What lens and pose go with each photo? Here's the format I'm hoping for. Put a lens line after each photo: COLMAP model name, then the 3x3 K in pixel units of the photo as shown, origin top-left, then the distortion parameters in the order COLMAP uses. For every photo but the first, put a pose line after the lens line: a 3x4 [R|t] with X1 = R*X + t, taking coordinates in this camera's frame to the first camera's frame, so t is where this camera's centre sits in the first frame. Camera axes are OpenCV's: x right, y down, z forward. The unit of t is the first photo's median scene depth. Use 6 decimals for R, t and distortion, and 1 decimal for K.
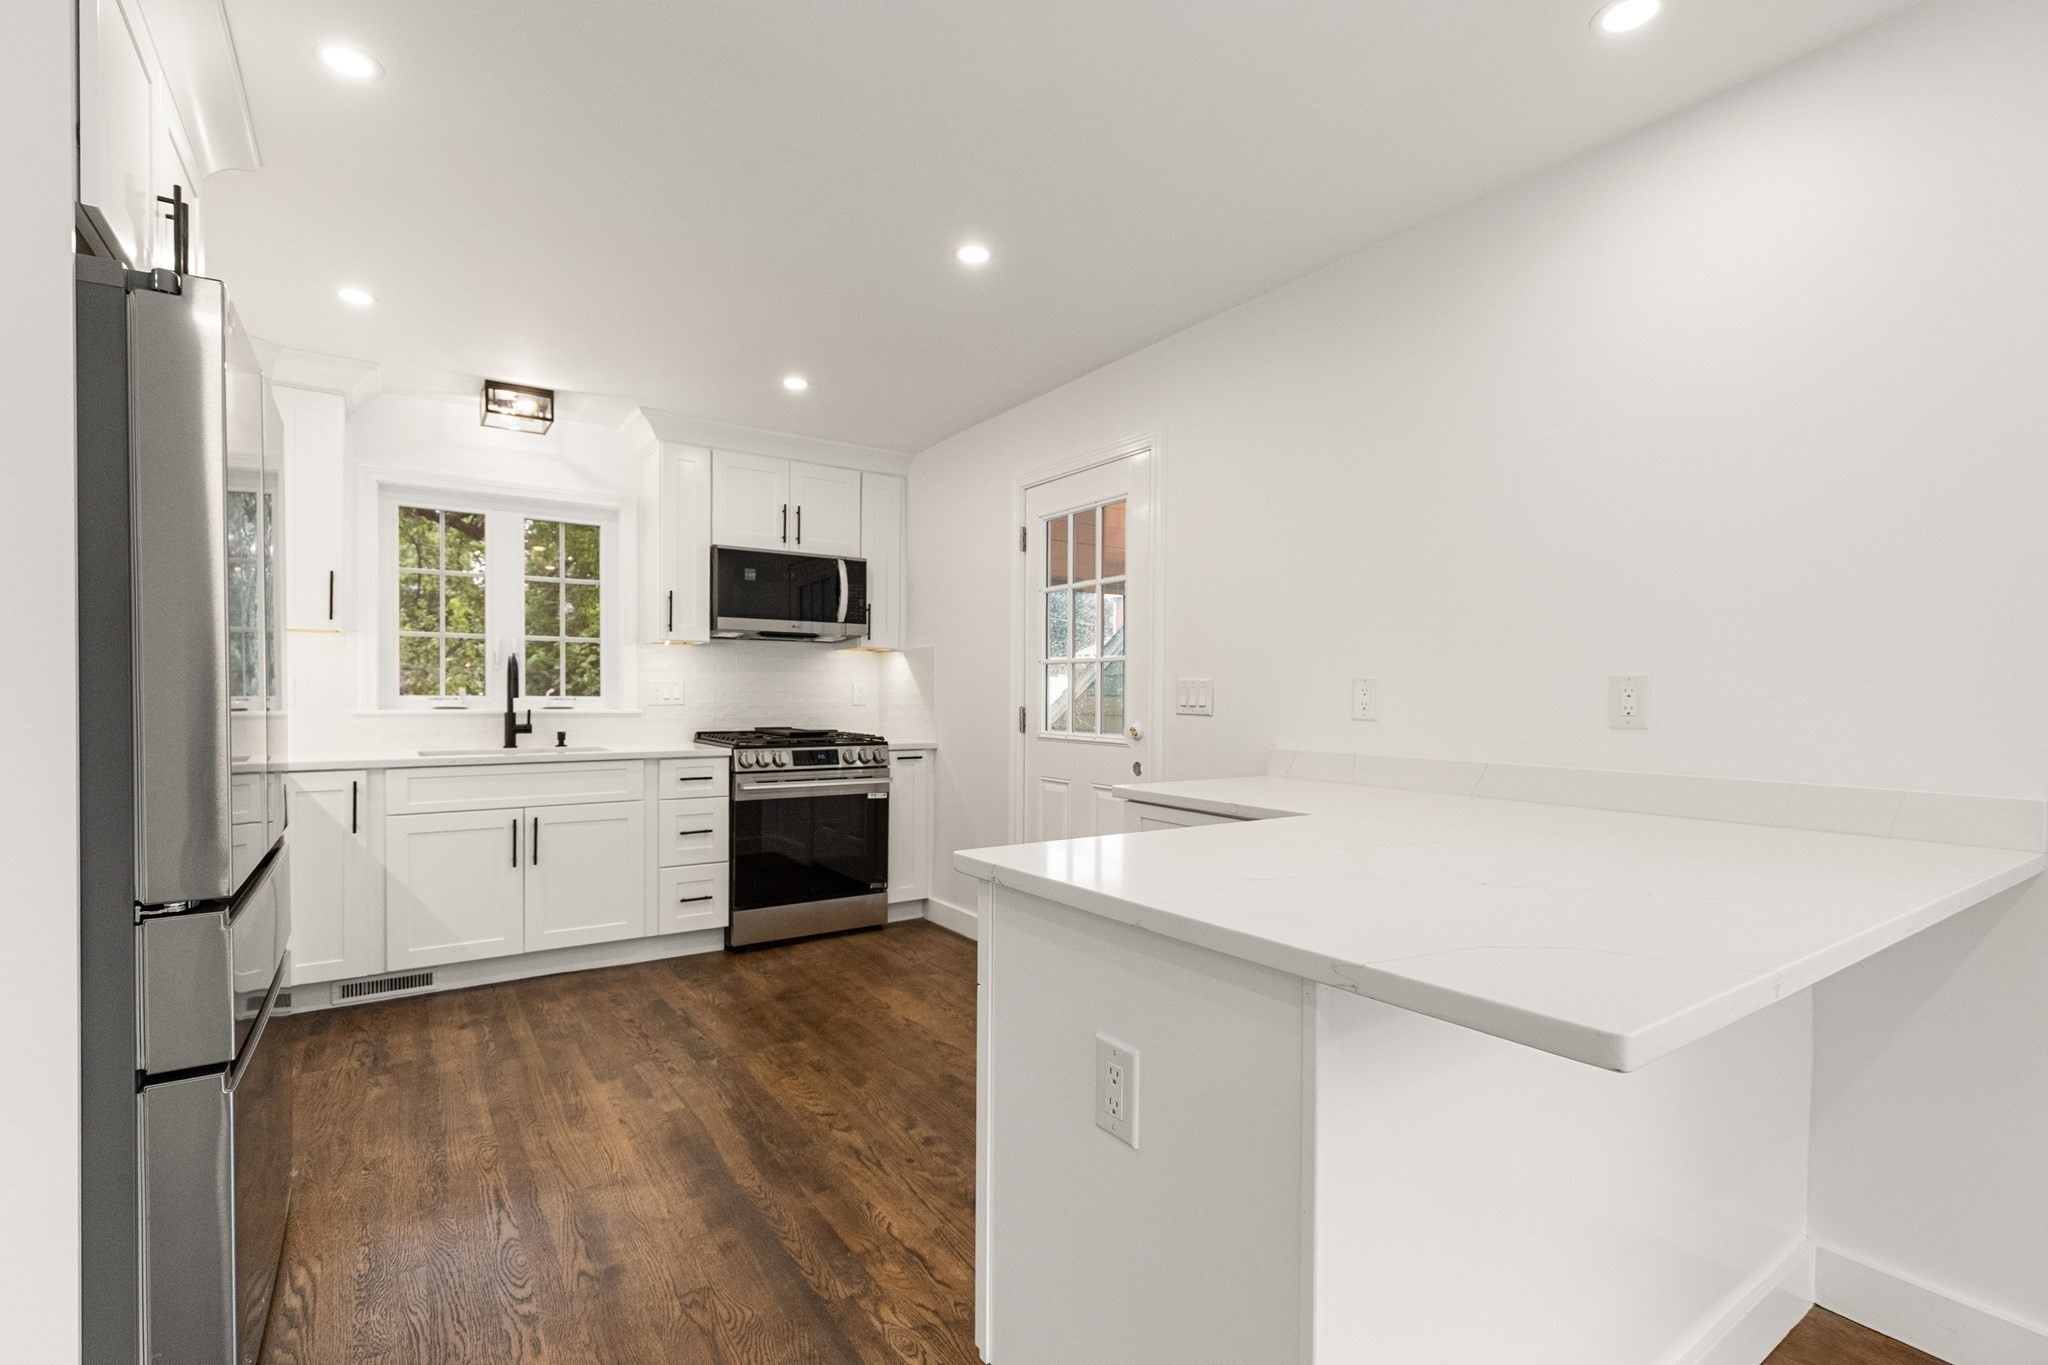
lens RADIAL K [[936.4, 0, 1020.9], [0, 936.4, 694.4], [0, 0, 1]] dist [0.008606, -0.001630]
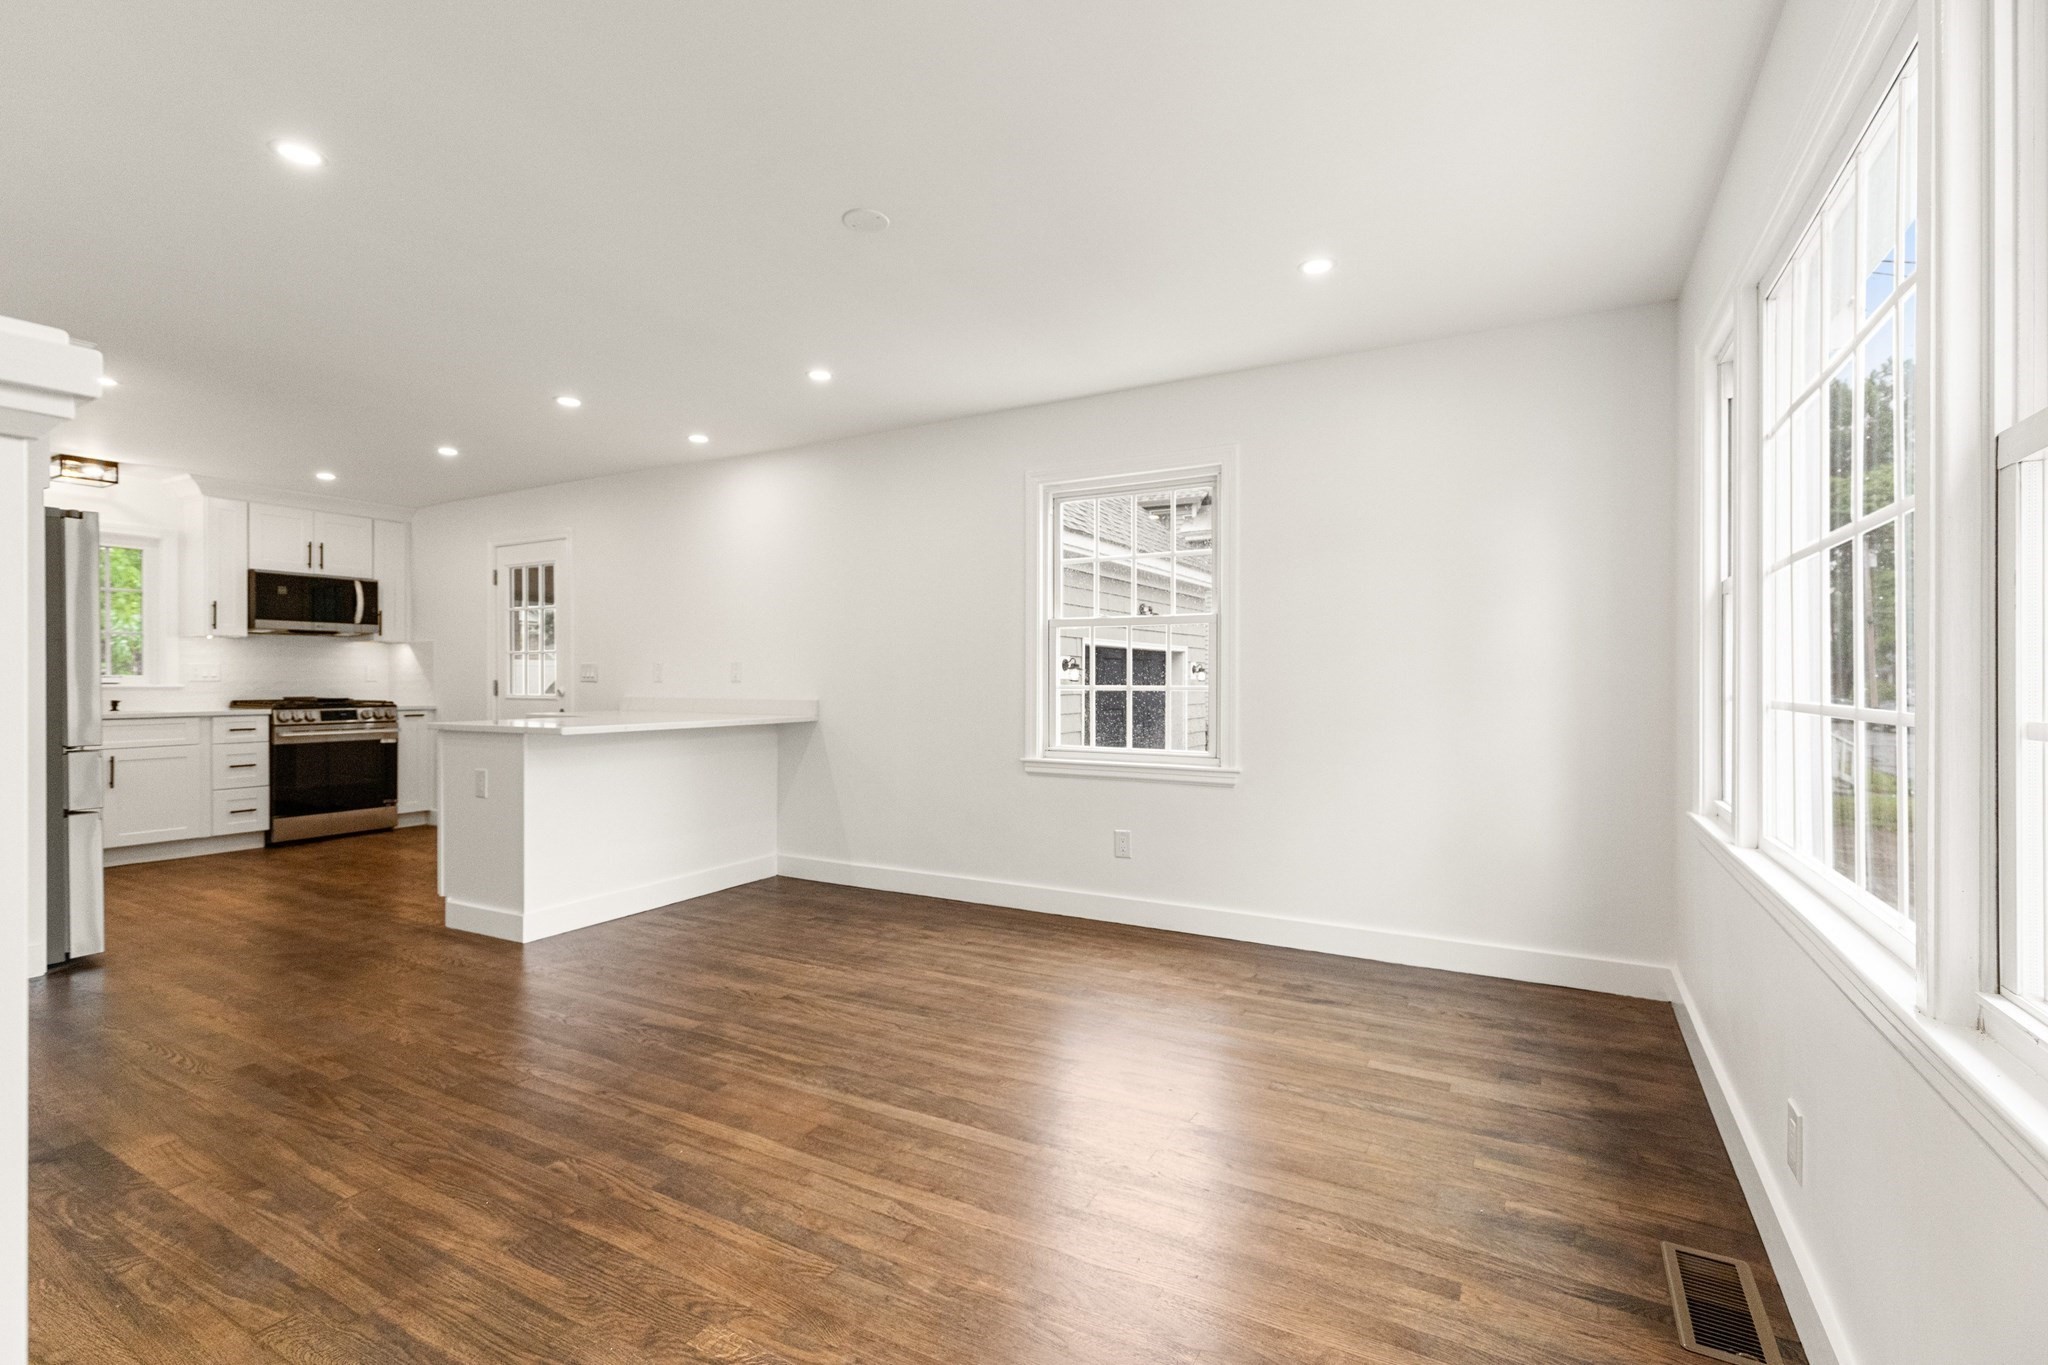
lens RADIAL K [[936.4, 0, 1022.0], [0, 936.4, 678.6], [0, 0, 1]] dist [0.008606, -0.001630]
pose [[0.899991, -0.006261, 0.435863, 0.112260], [0.005792, 0.999980, 0.002405, 0.012283], [-0.435870, 0.000360, 0.900010, -0.857529]]
